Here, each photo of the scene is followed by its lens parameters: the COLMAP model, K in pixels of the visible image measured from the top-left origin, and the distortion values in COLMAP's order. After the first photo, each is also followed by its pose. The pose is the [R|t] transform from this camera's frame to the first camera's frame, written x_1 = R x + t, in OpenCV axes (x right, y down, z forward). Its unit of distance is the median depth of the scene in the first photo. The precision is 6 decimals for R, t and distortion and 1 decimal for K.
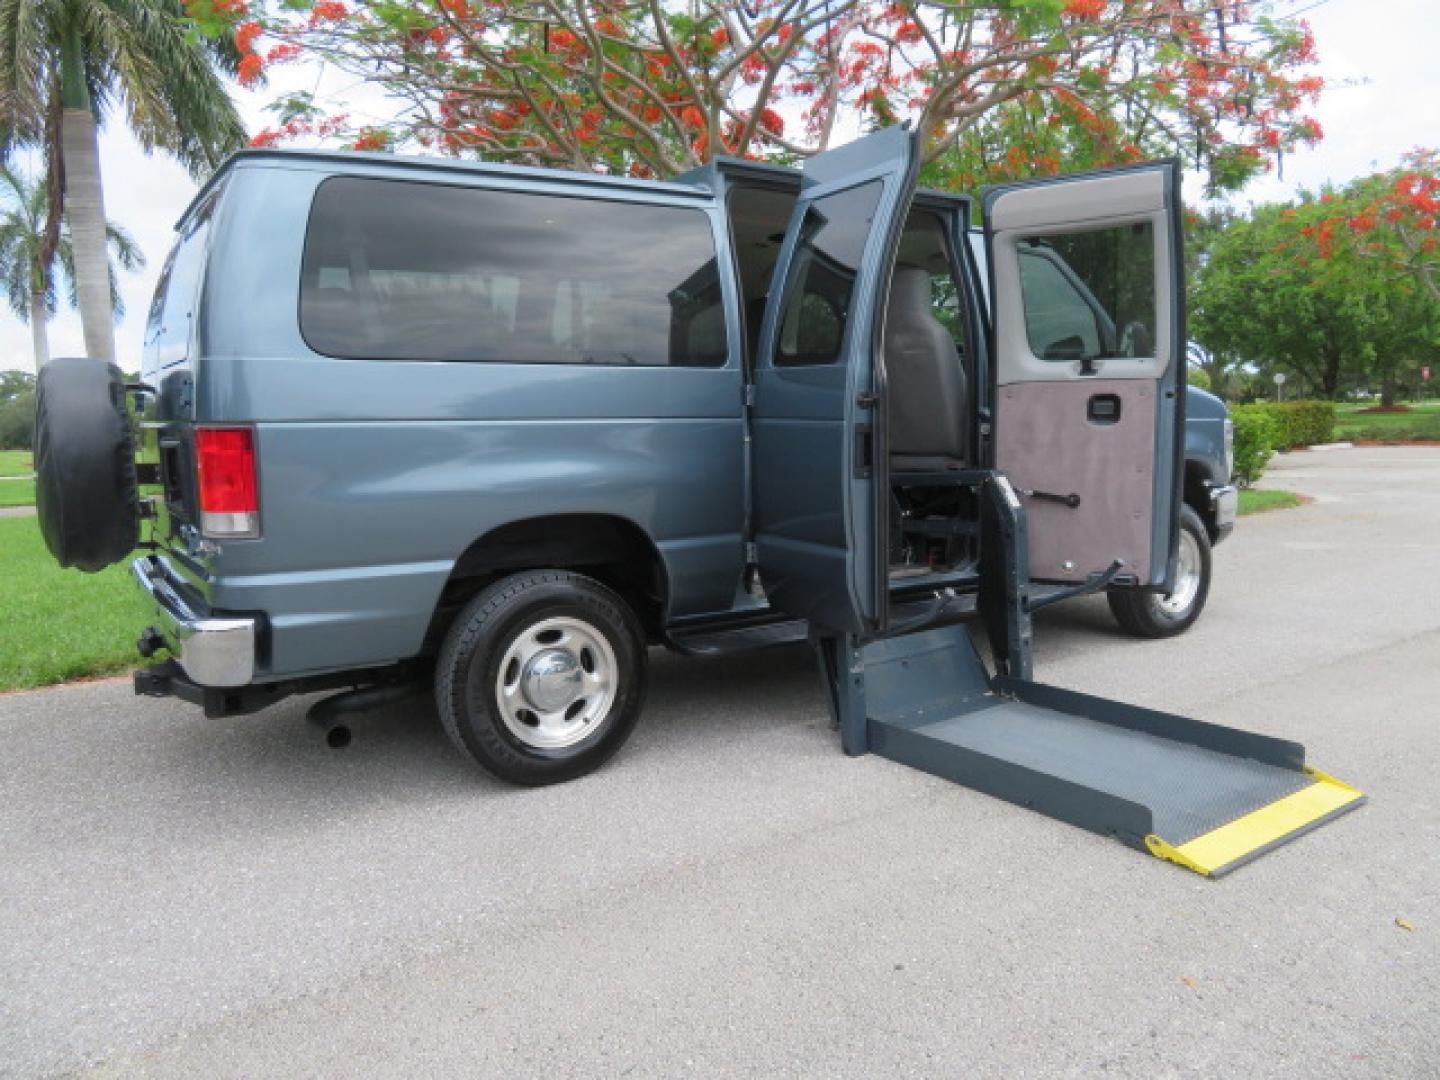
lens RADIAL K [[1011.6, 0, 722.3], [0, 1011.6, 521.8], [0, 0, 1]] dist [-0.010535, 0.006503]
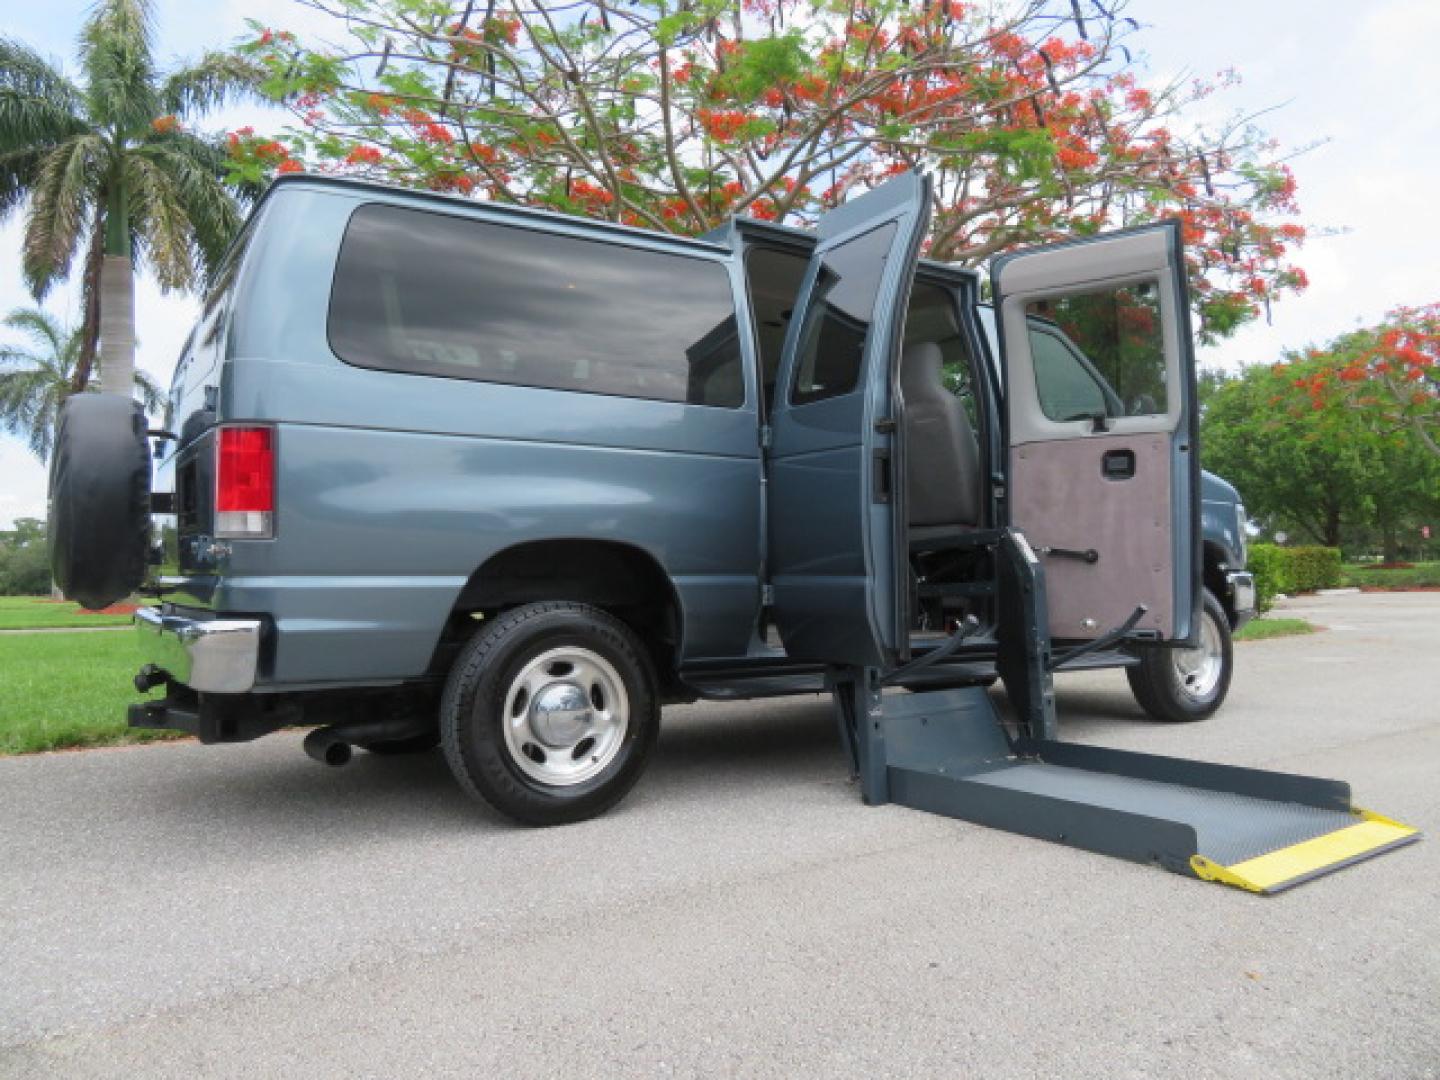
lens RADIAL K [[1011.6, 0, 721.7], [0, 1011.6, 524.4], [0, 0, 1]] dist [-0.010535, 0.006503]
pose [[0.999923, 0.011336, -0.005058, -0.011960], [-0.011967, 0.988596, -0.150119, 0.120826], [0.003299, 0.150168, 0.988655, 0.020085]]
